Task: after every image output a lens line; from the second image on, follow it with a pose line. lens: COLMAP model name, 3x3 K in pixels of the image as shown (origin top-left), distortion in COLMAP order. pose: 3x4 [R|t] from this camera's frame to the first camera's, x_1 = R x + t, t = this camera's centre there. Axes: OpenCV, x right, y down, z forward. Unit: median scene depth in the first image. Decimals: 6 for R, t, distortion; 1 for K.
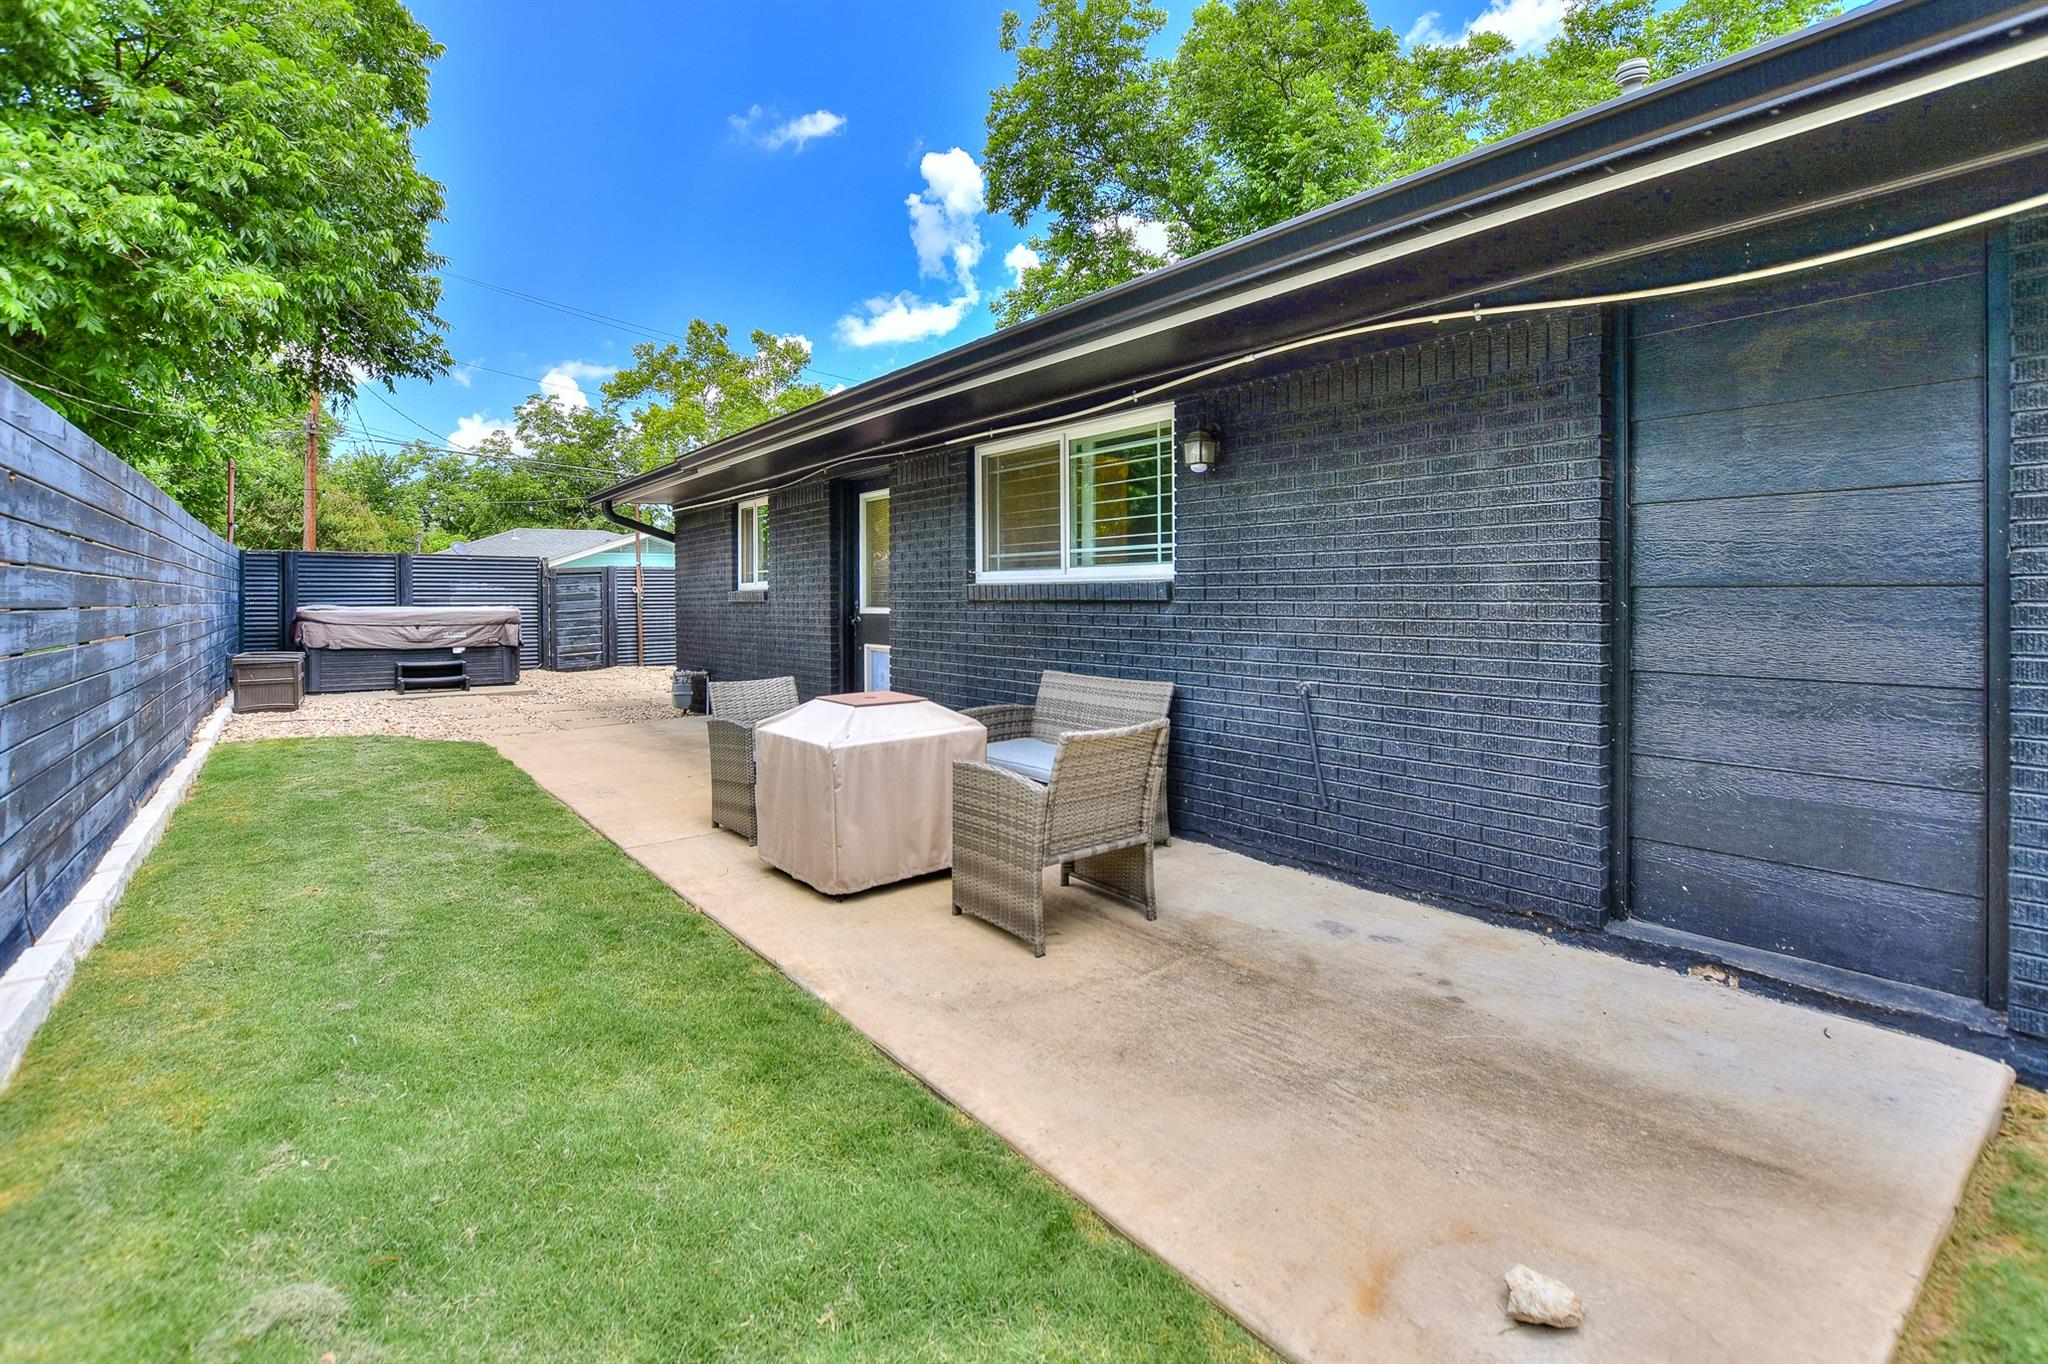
lens RADIAL K [[938.7, 0, 1023.4], [0, 938.7, 594.3], [0, 0, 1]] dist [-0.006363, 0.000553]
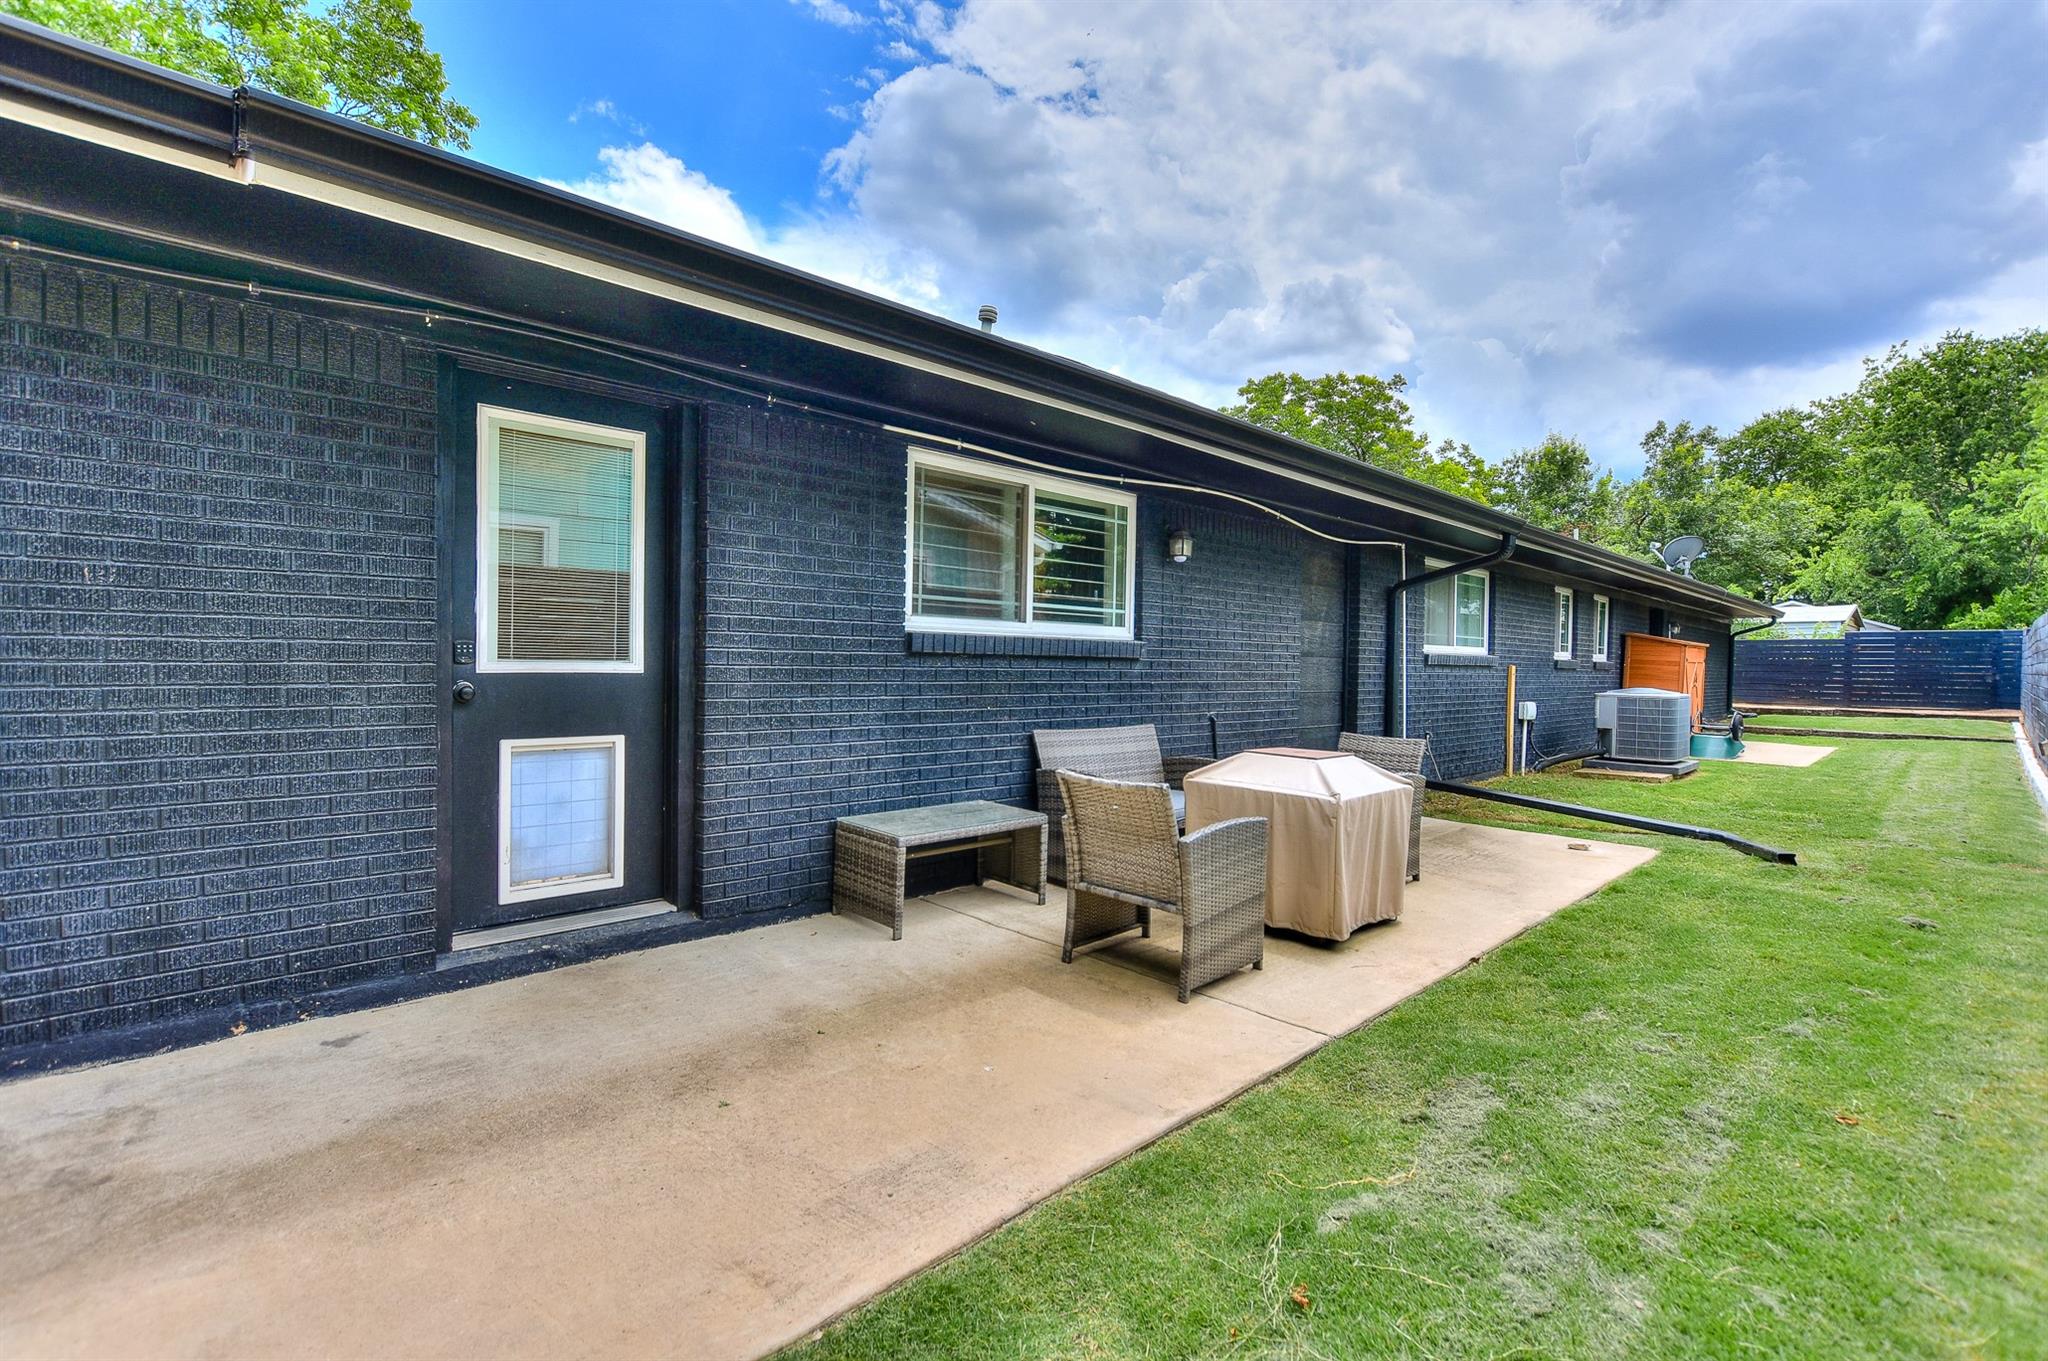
lens RADIAL K [[943.6, 0, 1007.6], [0, 943.6, 671.4], [0, 0, 1]] dist [-0.026950, 0.005251]
pose [[-0.097846, -0.006184, 0.995182, -0.932900], [-0.016390, 0.999855, 0.004601, 0.018721], [-0.995067, -0.015861, -0.097933, 1.148438]]
